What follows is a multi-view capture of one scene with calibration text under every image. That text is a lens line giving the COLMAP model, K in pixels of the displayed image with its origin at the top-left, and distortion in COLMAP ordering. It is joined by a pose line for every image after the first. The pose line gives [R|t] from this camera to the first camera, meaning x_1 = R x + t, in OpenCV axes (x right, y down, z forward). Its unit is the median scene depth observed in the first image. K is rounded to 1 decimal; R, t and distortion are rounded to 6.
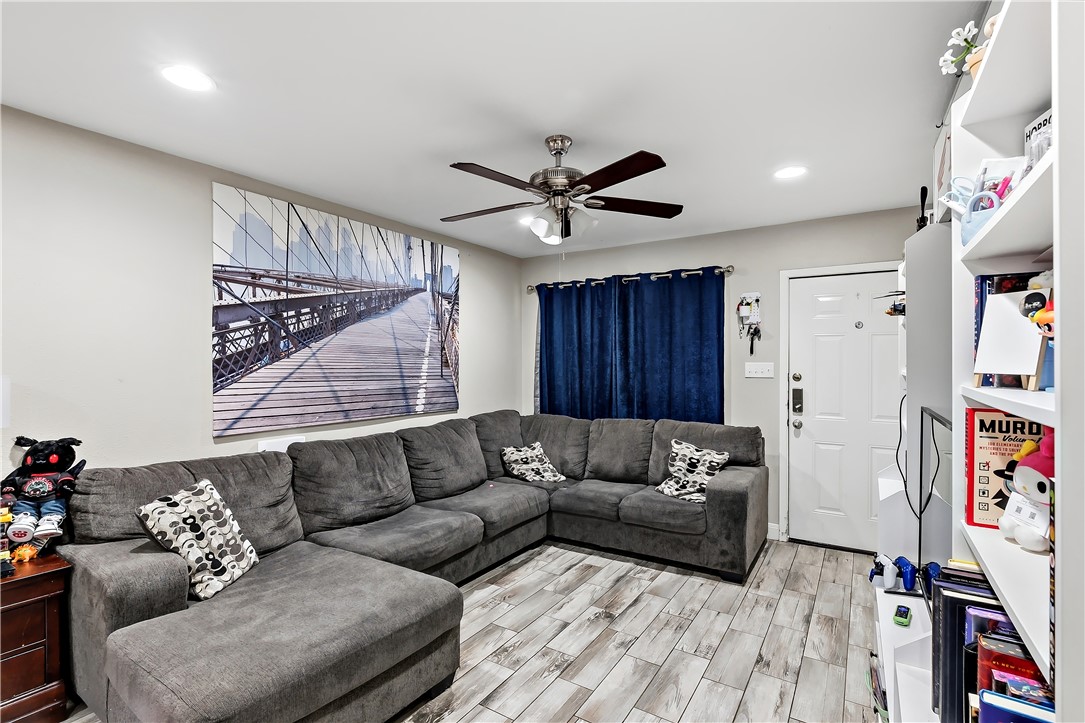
lens RADIAL K [[510.5, 0, 539.1], [0, 510.5, 358.2], [0, 0, 1]] dist [-0.004222, -0.000255]
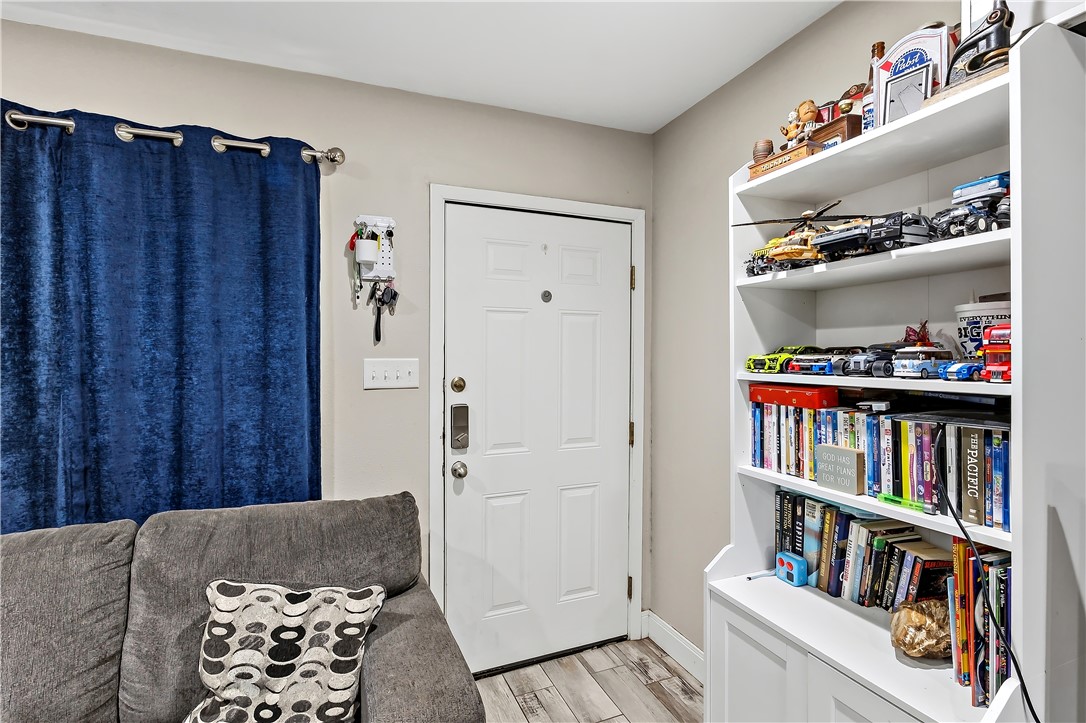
lens RADIAL K [[511.0, 0, 539.6], [0, 511.0, 358.2], [0, 0, 1]] dist [-0.004222, -0.000255]
pose [[0.575889, -0.007948, 0.817489, 0.108321], [-0.001304, 0.999943, 0.010640, 0.002870], [-0.817527, -0.007194, 0.575845, 0.615941]]
